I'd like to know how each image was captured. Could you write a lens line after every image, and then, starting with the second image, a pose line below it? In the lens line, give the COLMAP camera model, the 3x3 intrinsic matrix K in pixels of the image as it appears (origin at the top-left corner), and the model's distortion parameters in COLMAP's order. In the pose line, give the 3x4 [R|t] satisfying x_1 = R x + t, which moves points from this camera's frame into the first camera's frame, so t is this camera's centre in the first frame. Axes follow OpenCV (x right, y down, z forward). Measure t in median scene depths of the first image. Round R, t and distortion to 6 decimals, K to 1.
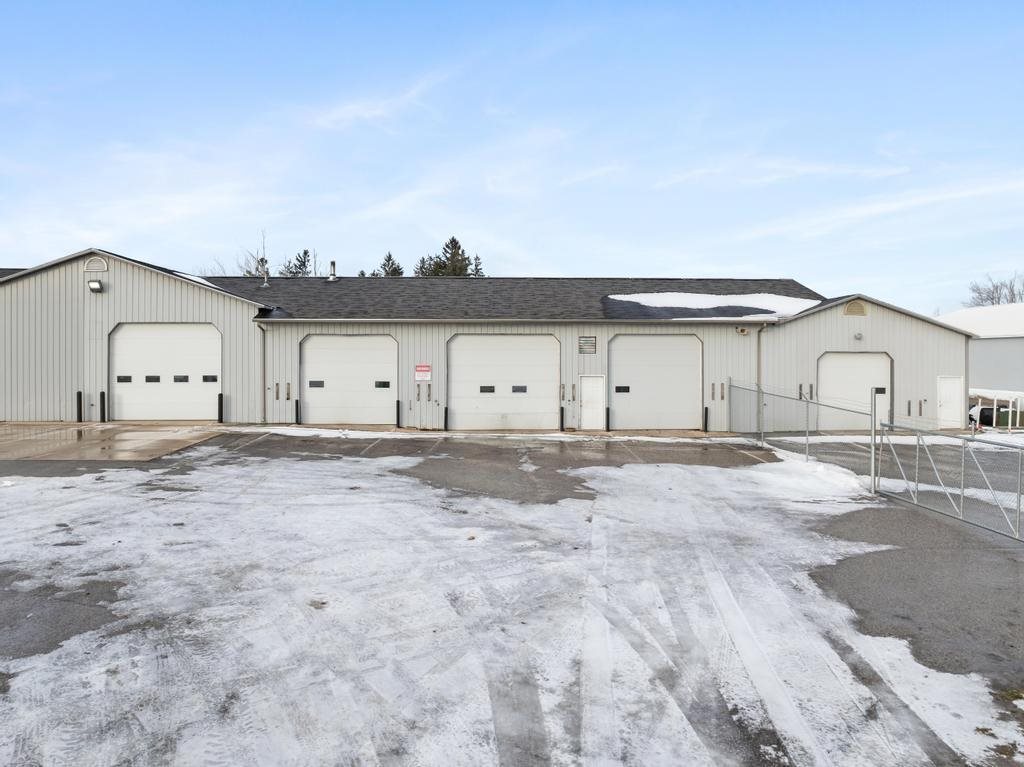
lens RADIAL K [[701.9, 0, 512.0], [0, 701.9, 383.5], [0, 0, 1]] dist [-0.025268, 0.004430]
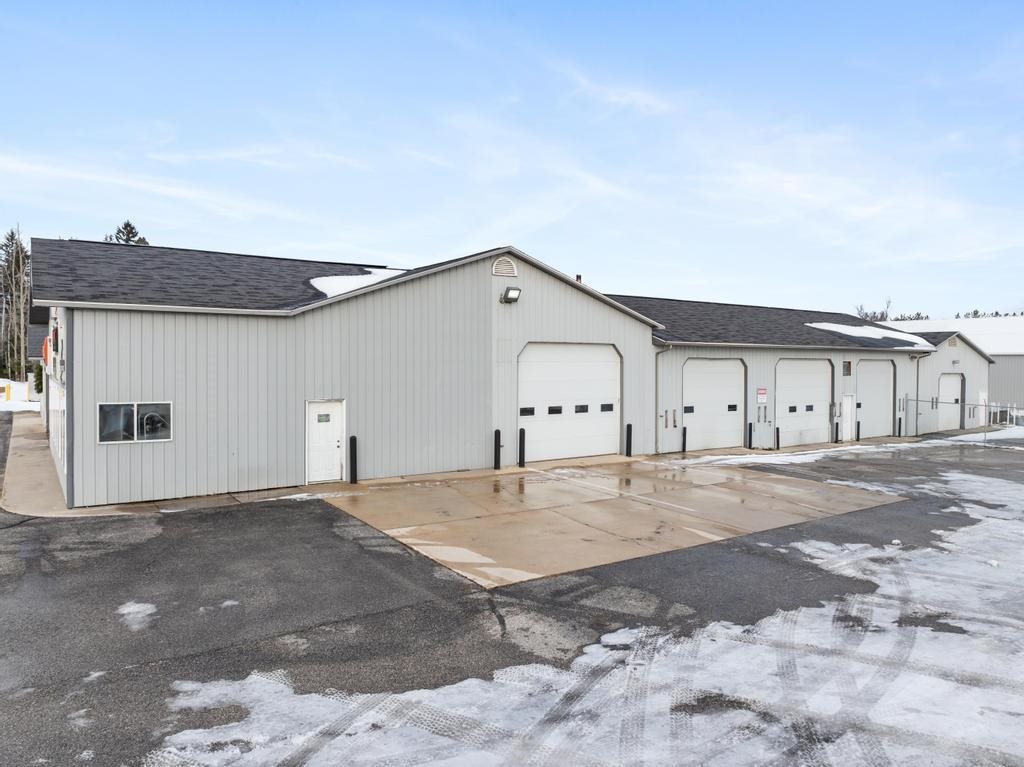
lens RADIAL K [[701.9, 0, 512.0], [0, 701.9, 383.5], [0, 0, 1]] dist [-0.025268, 0.004430]
pose [[0.838413, -0.013075, 0.544878, -1.001498], [0.016208, 0.999868, -0.000947, -0.037893], [-0.544794, 0.009625, 0.838515, 0.326561]]
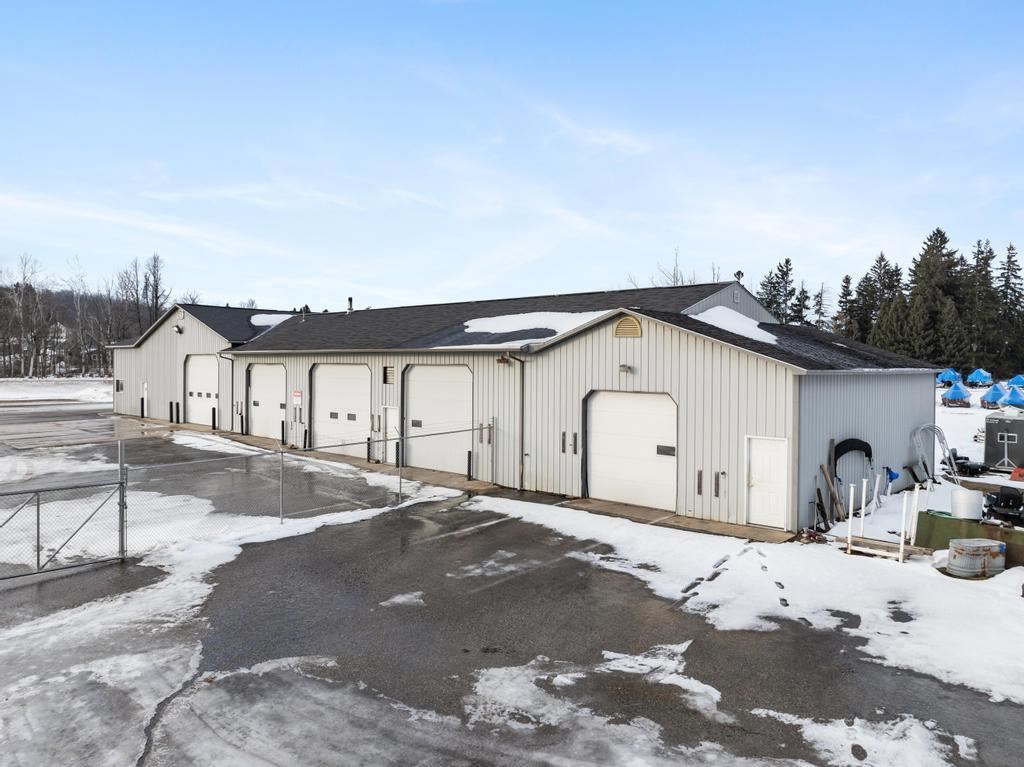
lens RADIAL K [[701.9, 0, 512.0], [0, 701.9, 383.5], [0, 0, 1]] dist [-0.025268, 0.004430]
pose [[0.713378, 0.023643, -0.700381, 0.903936], [-0.033725, 0.999431, -0.000613, -0.048578], [0.699968, 0.024058, 0.713769, 0.433752]]
